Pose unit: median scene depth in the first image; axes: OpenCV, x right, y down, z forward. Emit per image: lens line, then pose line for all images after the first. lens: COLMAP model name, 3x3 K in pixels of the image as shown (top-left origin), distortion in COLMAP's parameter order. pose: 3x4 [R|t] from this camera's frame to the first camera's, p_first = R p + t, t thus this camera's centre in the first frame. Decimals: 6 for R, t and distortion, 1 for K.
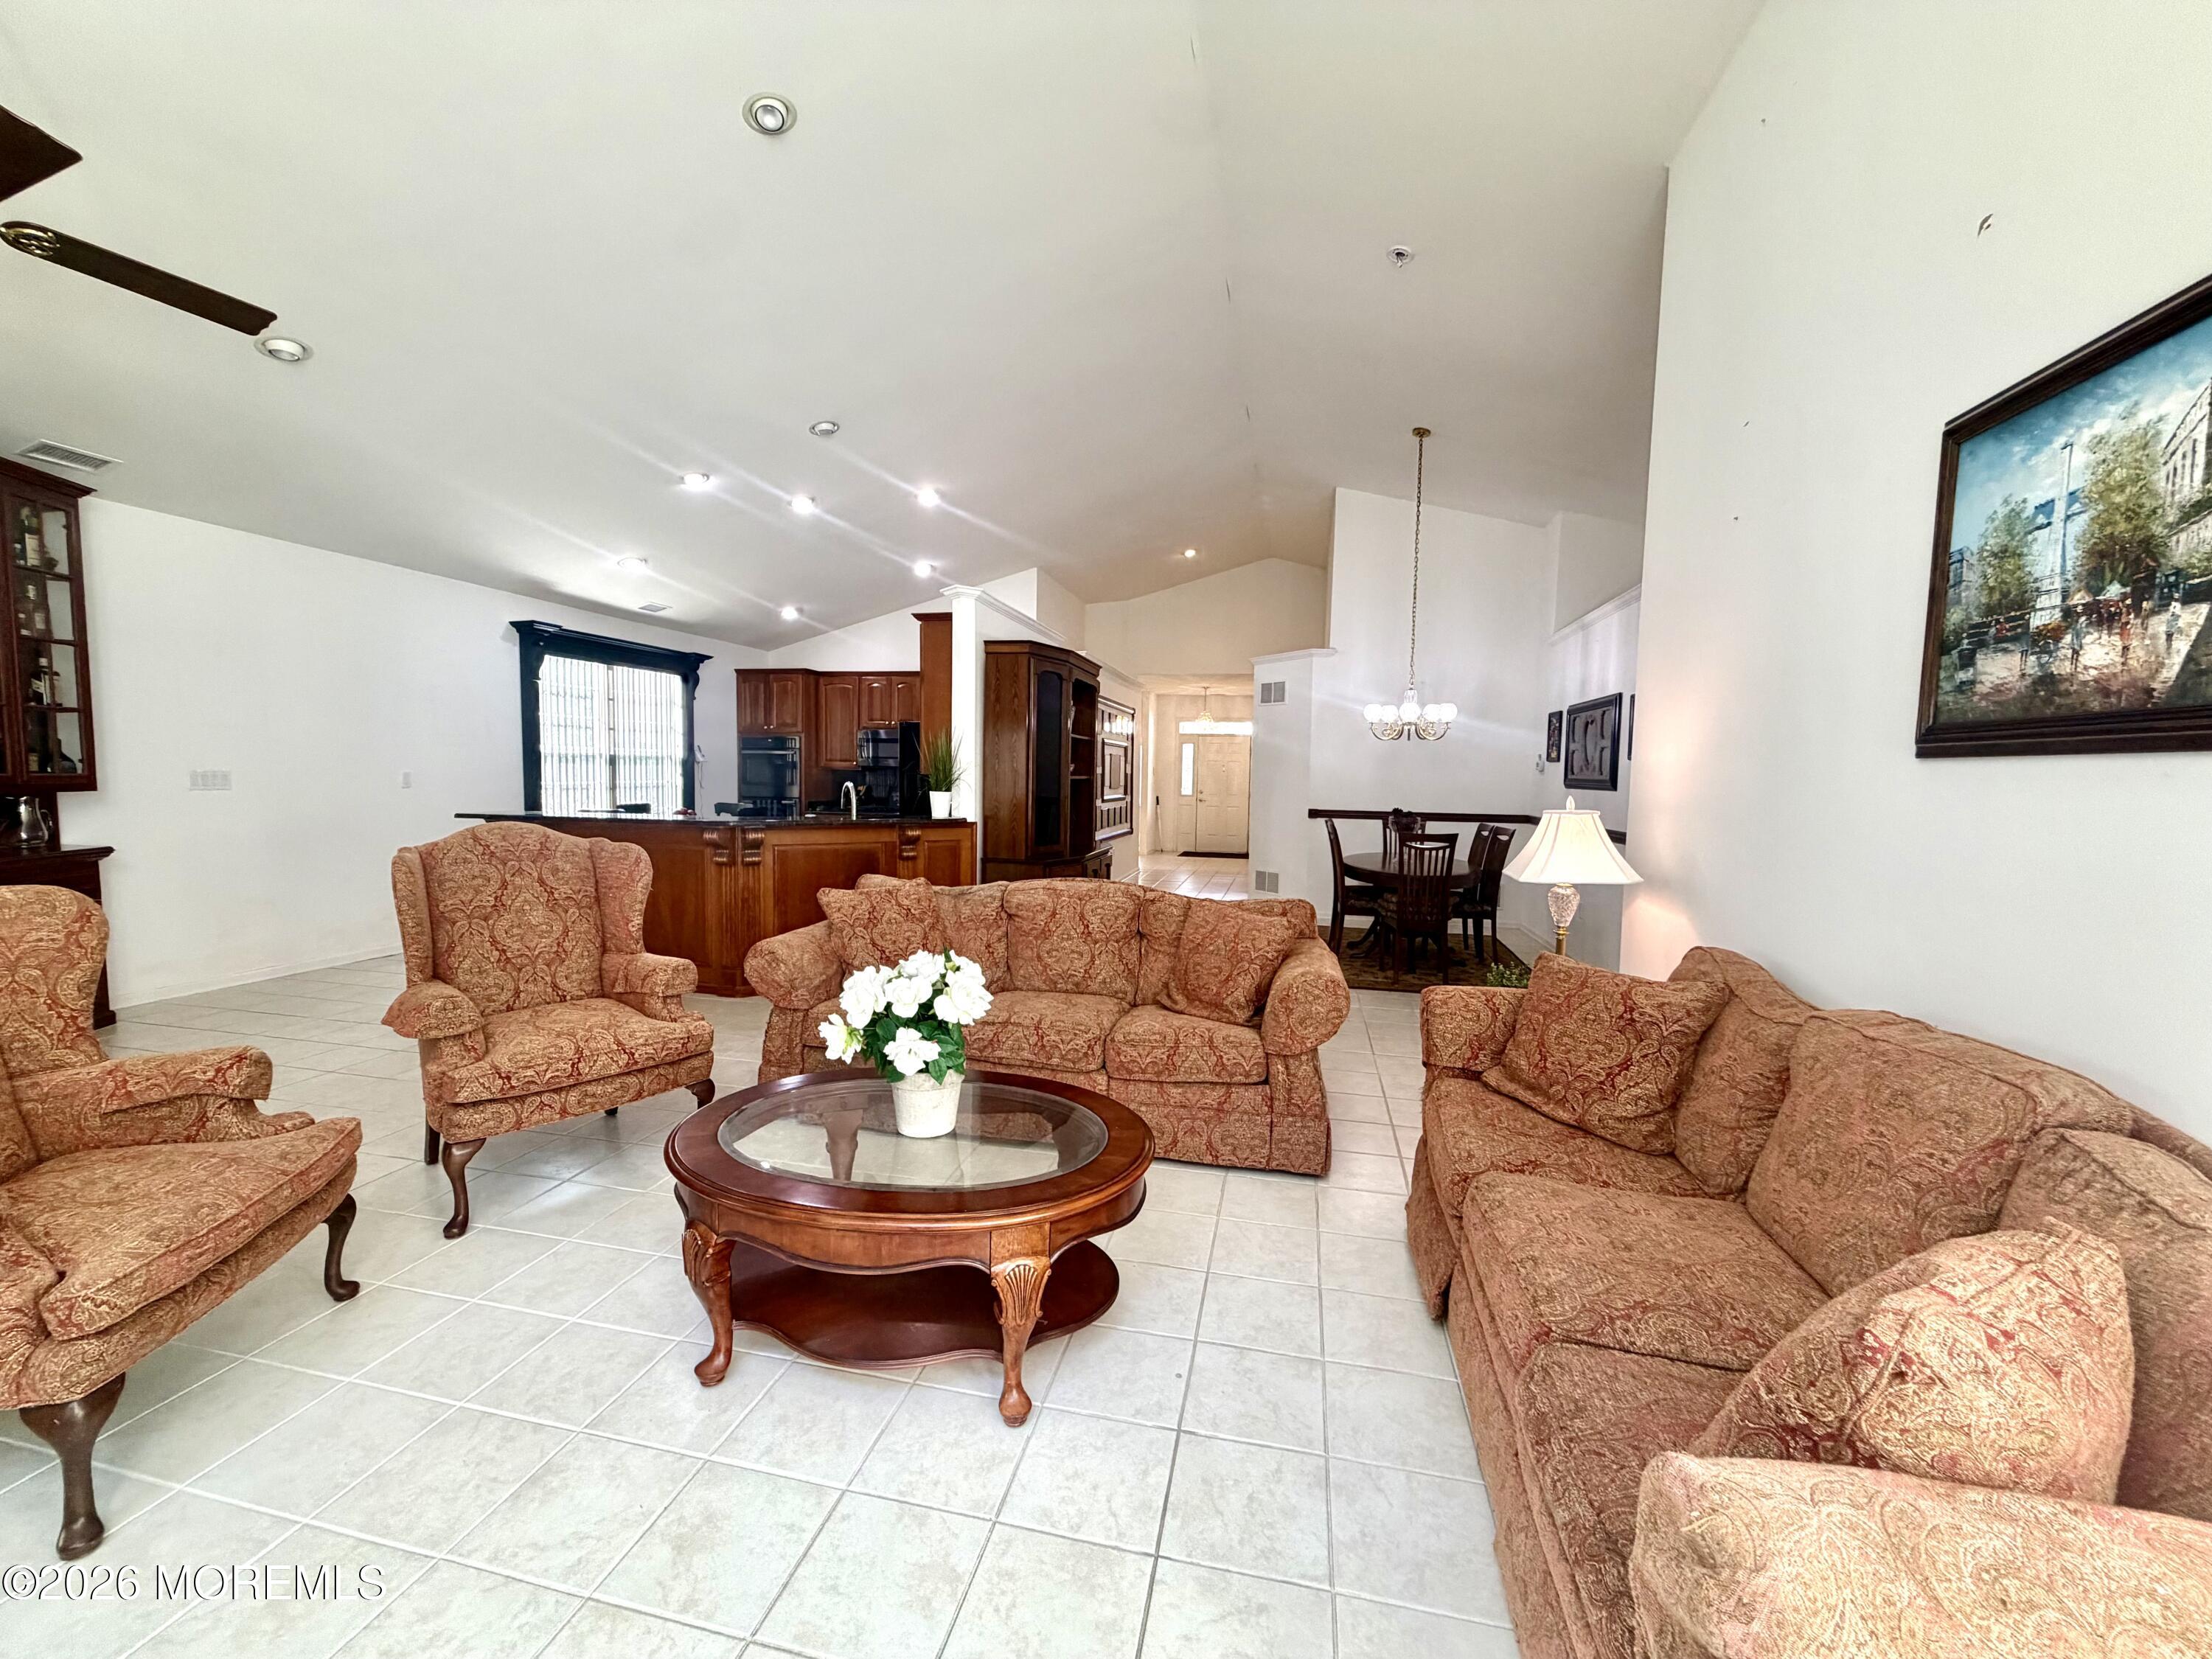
lens RADIAL K [[882.2, 0, 1105.7], [0, 882.2, 832.0], [0, 0, 1]] dist [-0.000427, 0.000339]
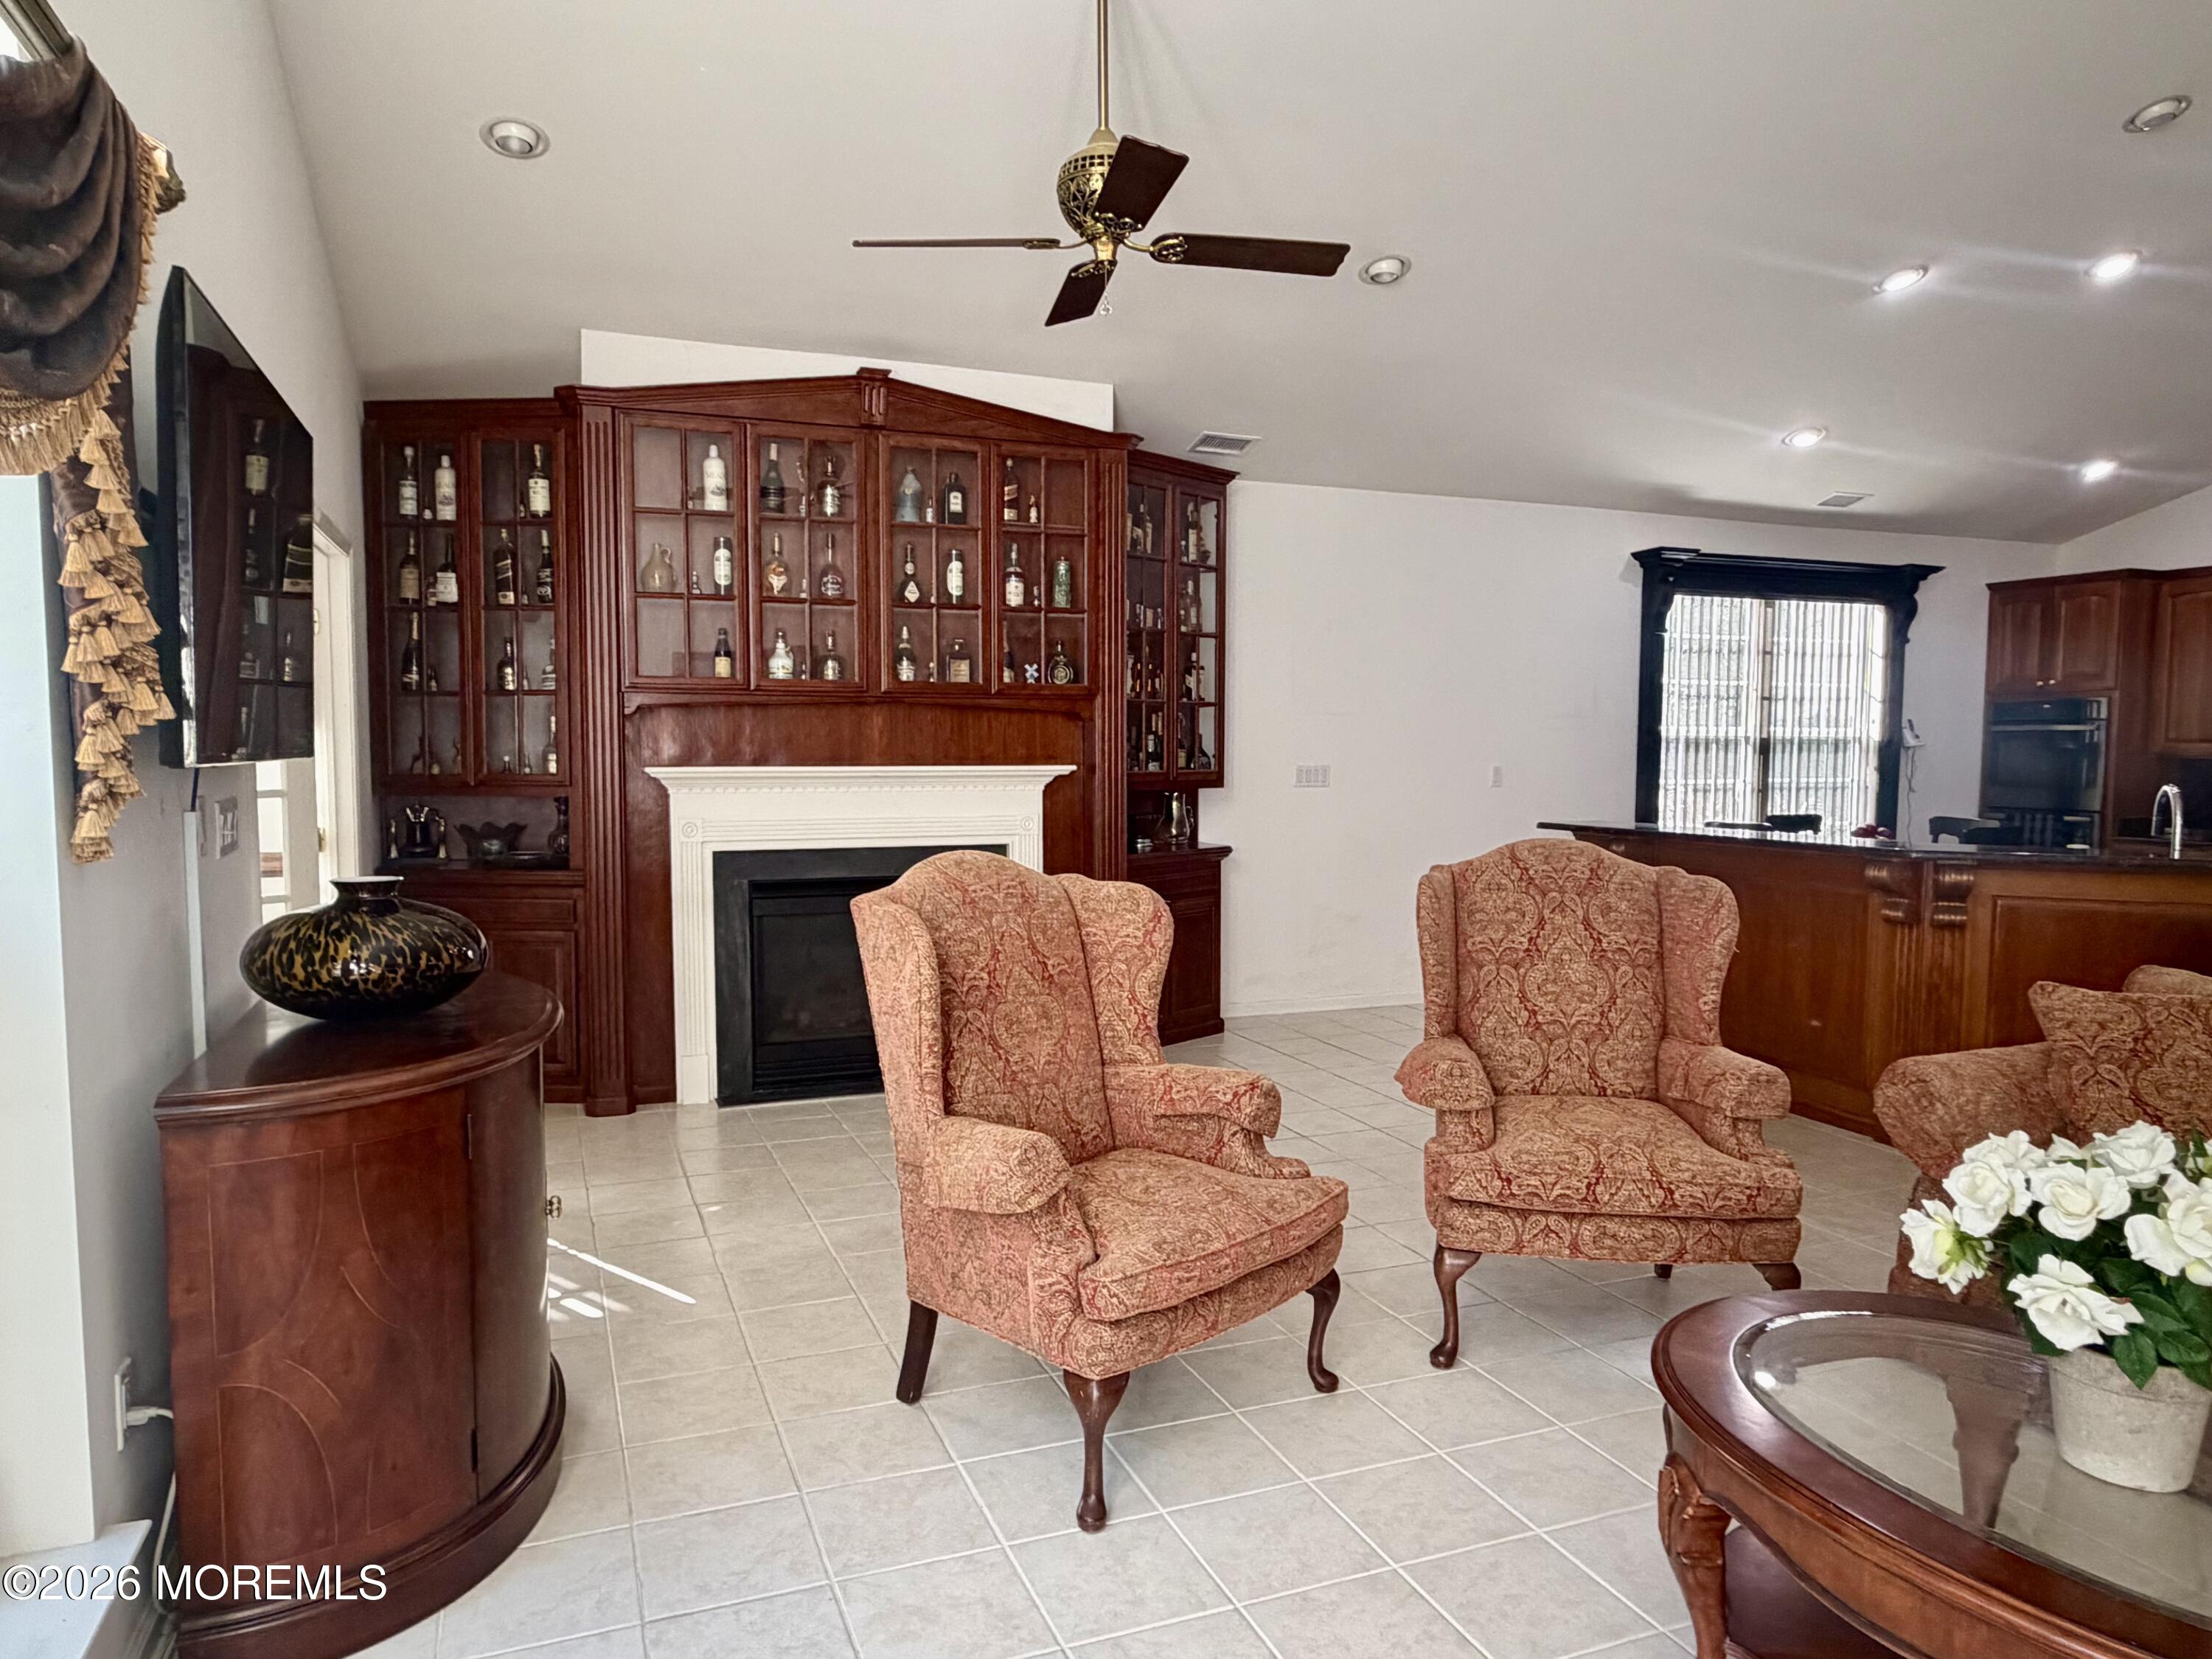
lens RADIAL K [[1433.9, 0, 1097.0], [0, 1433.9, 847.1], [0, 0, 1]] dist [0.002783, -0.000722]
pose [[0.562121, 0.045928, -0.825779, 0.106423], [-0.052533, 0.998423, 0.019769, -0.008500], [0.825385, 0.032268, 0.563647, 0.016335]]
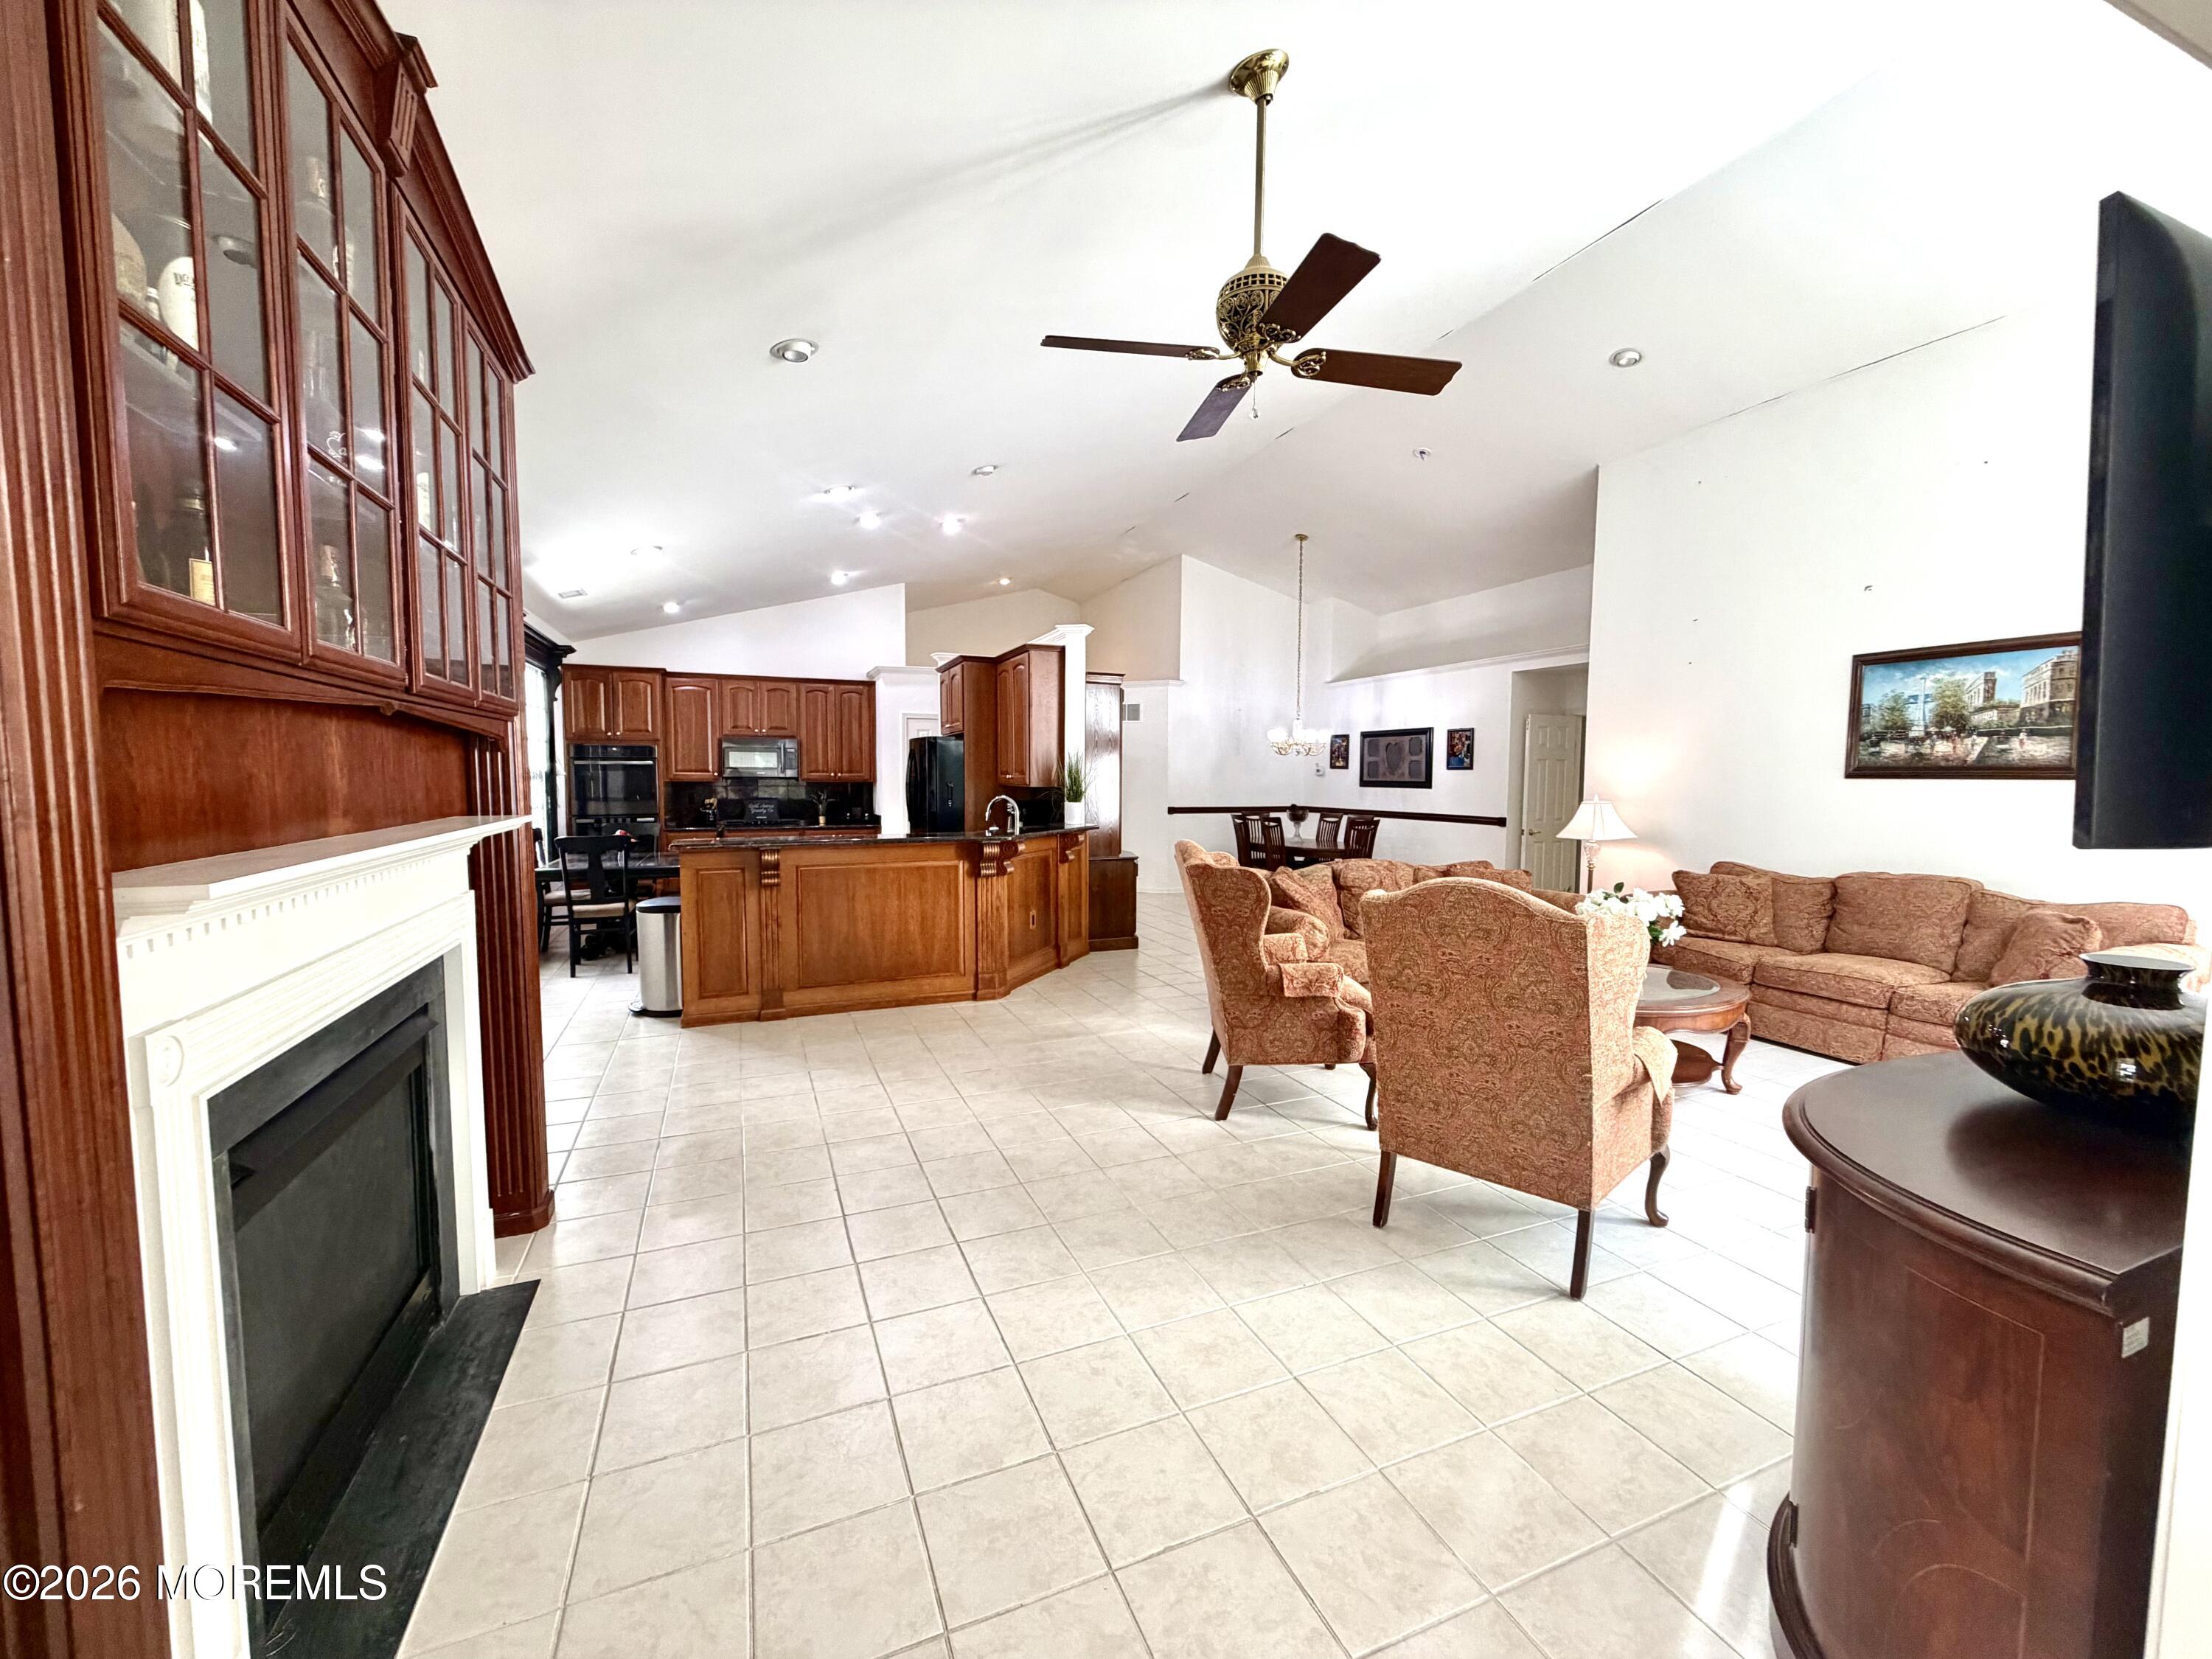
lens RADIAL K [[882.2, 0, 1104.8], [0, 882.2, 833.7], [0, 0, 1]] dist [-0.000427, 0.000339]
pose [[0.813085, -0.052402, 0.579782, -1.685102], [0.048997, 0.998567, 0.021539, -0.057622], [-0.580080, 0.010895, 0.814487, 0.086020]]
